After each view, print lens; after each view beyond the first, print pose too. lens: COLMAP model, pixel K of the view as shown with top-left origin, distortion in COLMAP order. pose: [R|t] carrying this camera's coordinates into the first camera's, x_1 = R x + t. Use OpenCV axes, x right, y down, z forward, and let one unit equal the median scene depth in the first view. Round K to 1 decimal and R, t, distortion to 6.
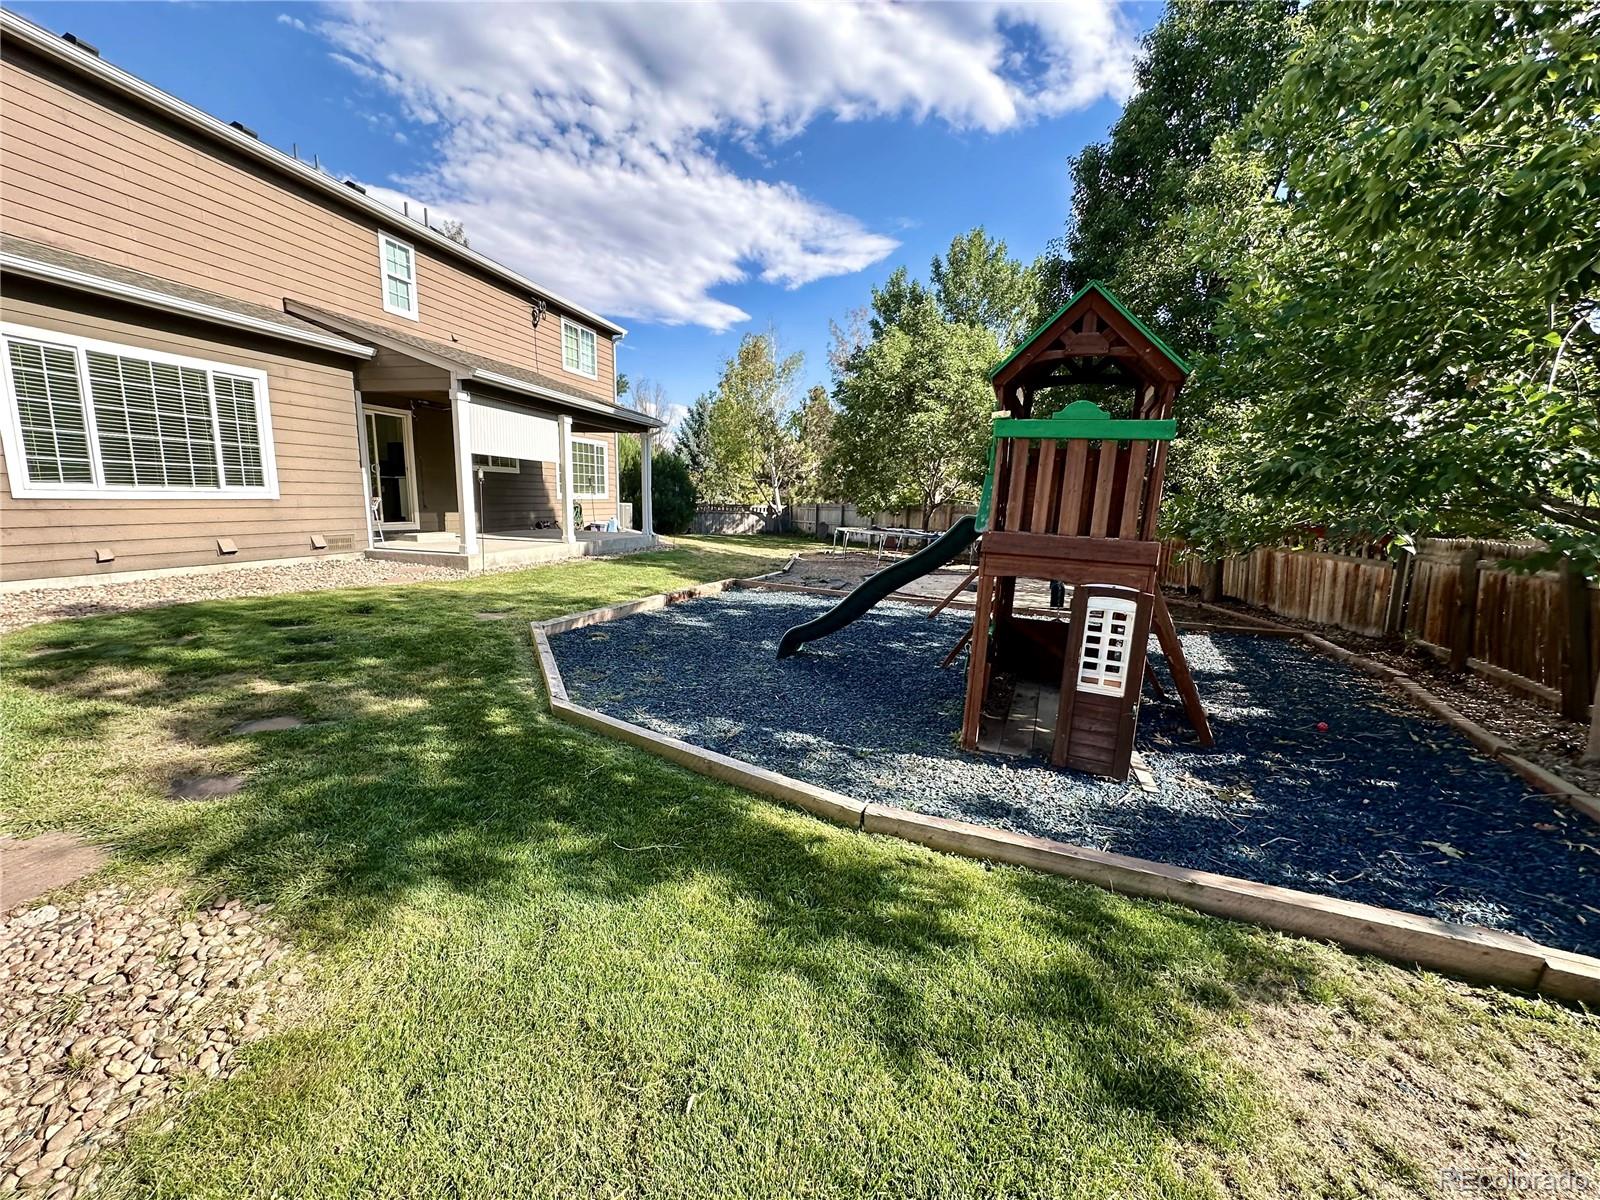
lens RADIAL K [[641.1, 0, 800.0], [0, 641.1, 616.6], [0, 0, 1]] dist [-0.000984, 0.000842]
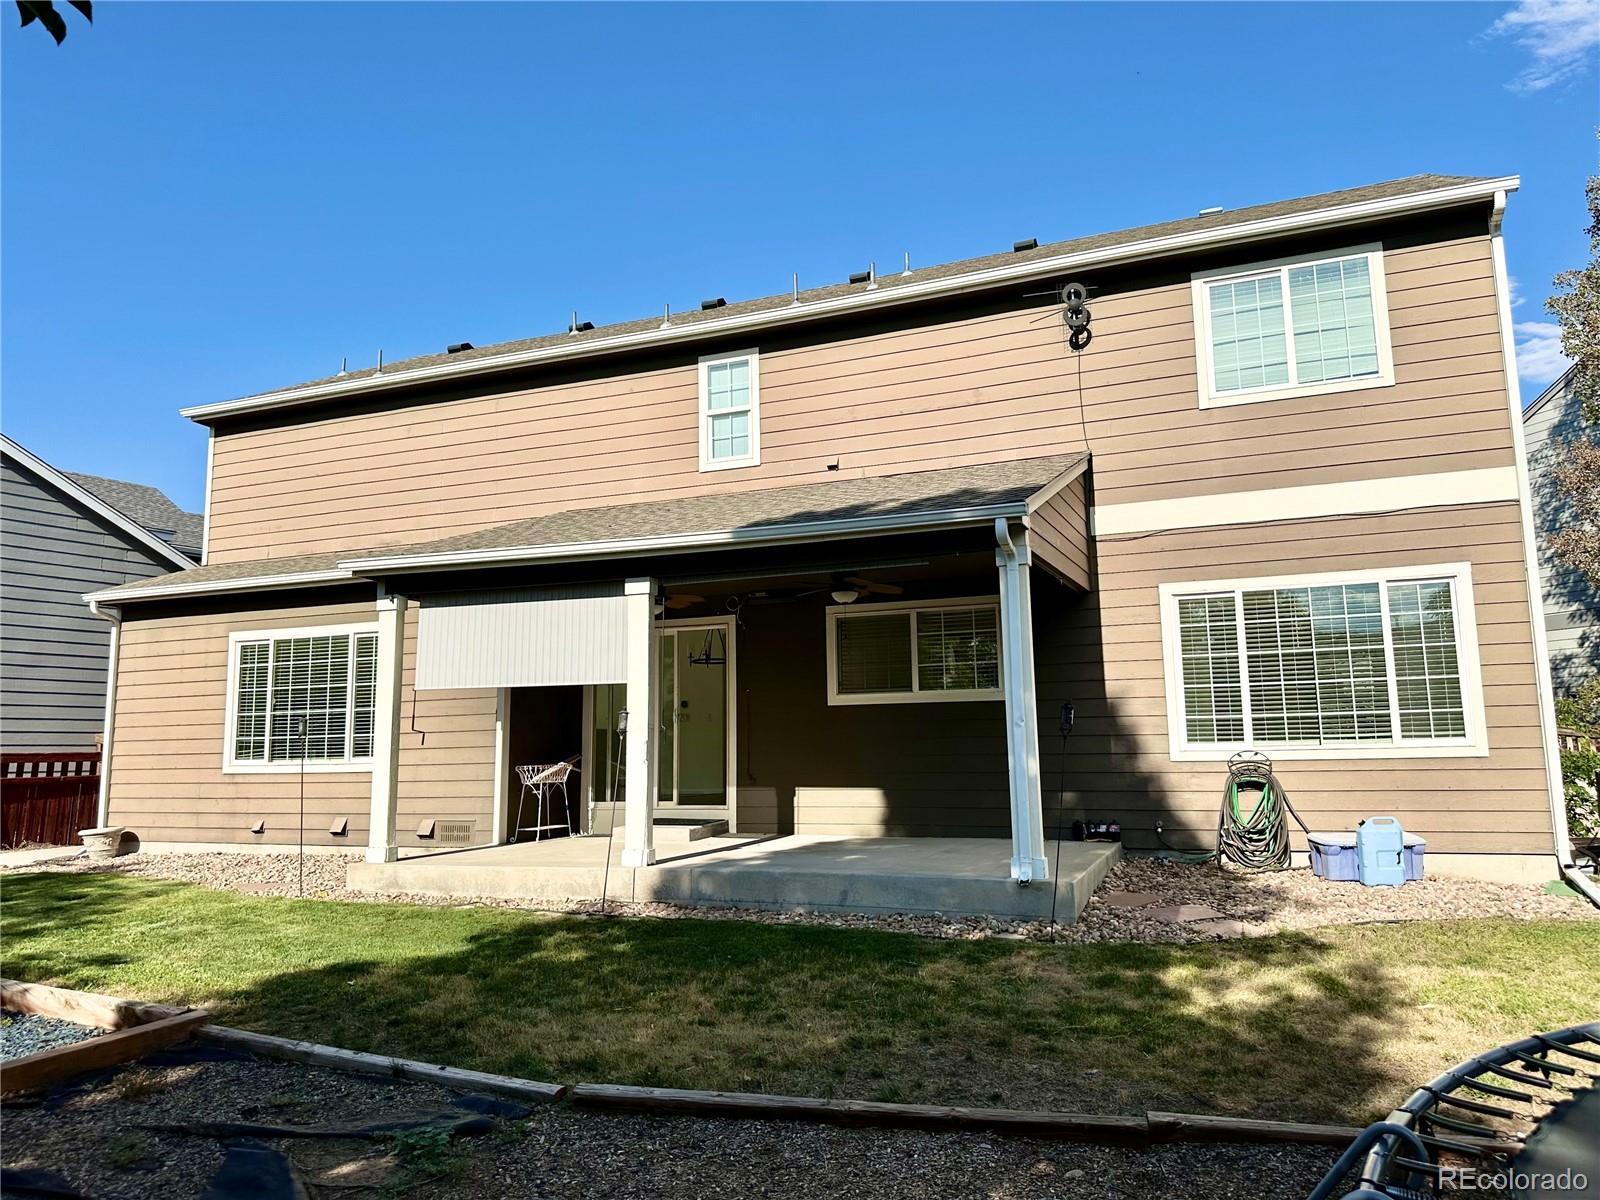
lens RADIAL K [[1132.4, 0, 811.0], [0, 1132.4, 595.5], [0, 0, 1]] dist [0.067252, -0.069425]
pose [[-0.139174, -0.147296, -0.979252, 0.483335], [-0.163812, 0.978676, -0.123928, -0.267145], [0.976625, 0.143166, -0.160335, 1.491524]]
